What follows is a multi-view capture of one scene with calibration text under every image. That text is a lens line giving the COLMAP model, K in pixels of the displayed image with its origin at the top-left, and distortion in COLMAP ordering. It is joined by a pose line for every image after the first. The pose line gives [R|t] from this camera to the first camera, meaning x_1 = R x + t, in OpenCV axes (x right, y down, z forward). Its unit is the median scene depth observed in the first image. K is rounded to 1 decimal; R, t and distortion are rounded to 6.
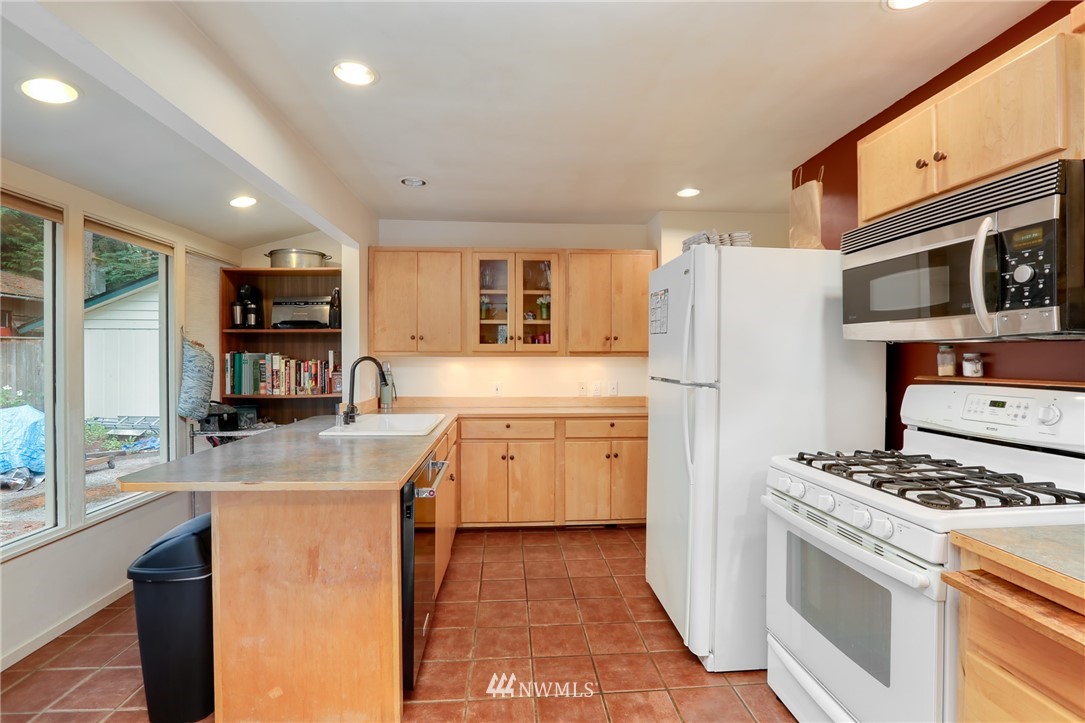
lens RADIAL K [[496.4, 0, 545.0], [0, 496.4, 358.1], [0, 0, 1]] dist [-0.043210, 0.013328]
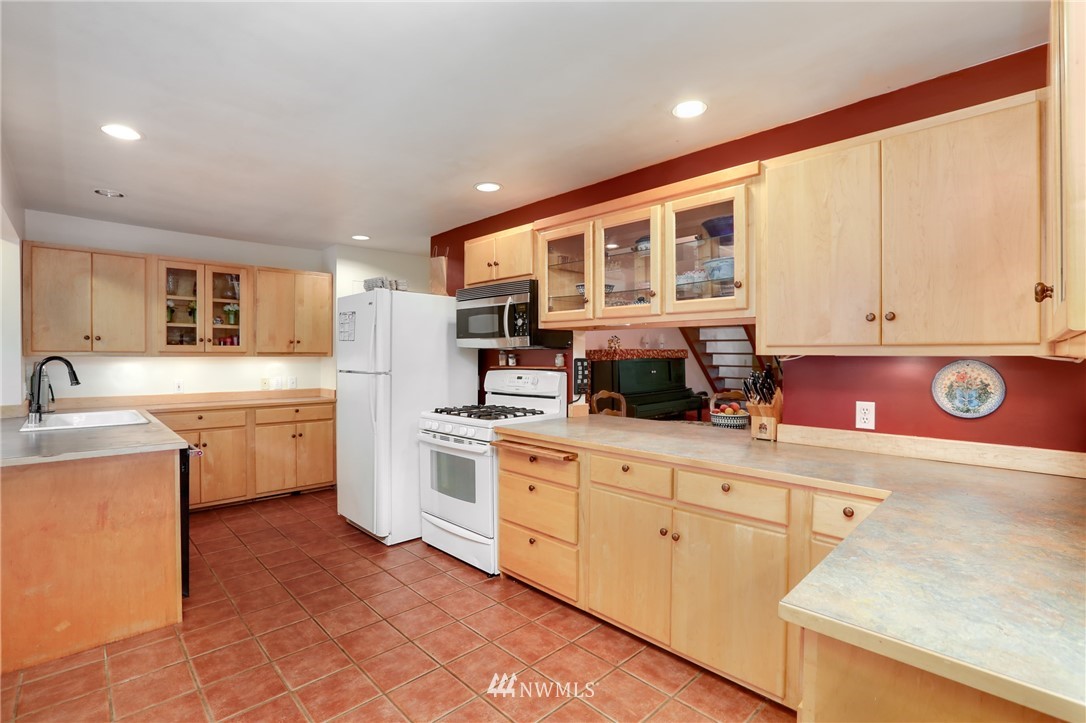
lens RADIAL K [[496.8, 0, 545.1], [0, 496.8, 361.7], [0, 0, 1]] dist [-0.043210, 0.013328]
pose [[0.759735, -0.007147, 0.650193, -0.327577], [0.002973, 0.999967, 0.007518, 0.004861], [-0.650226, -0.003778, 0.759732, -0.589834]]
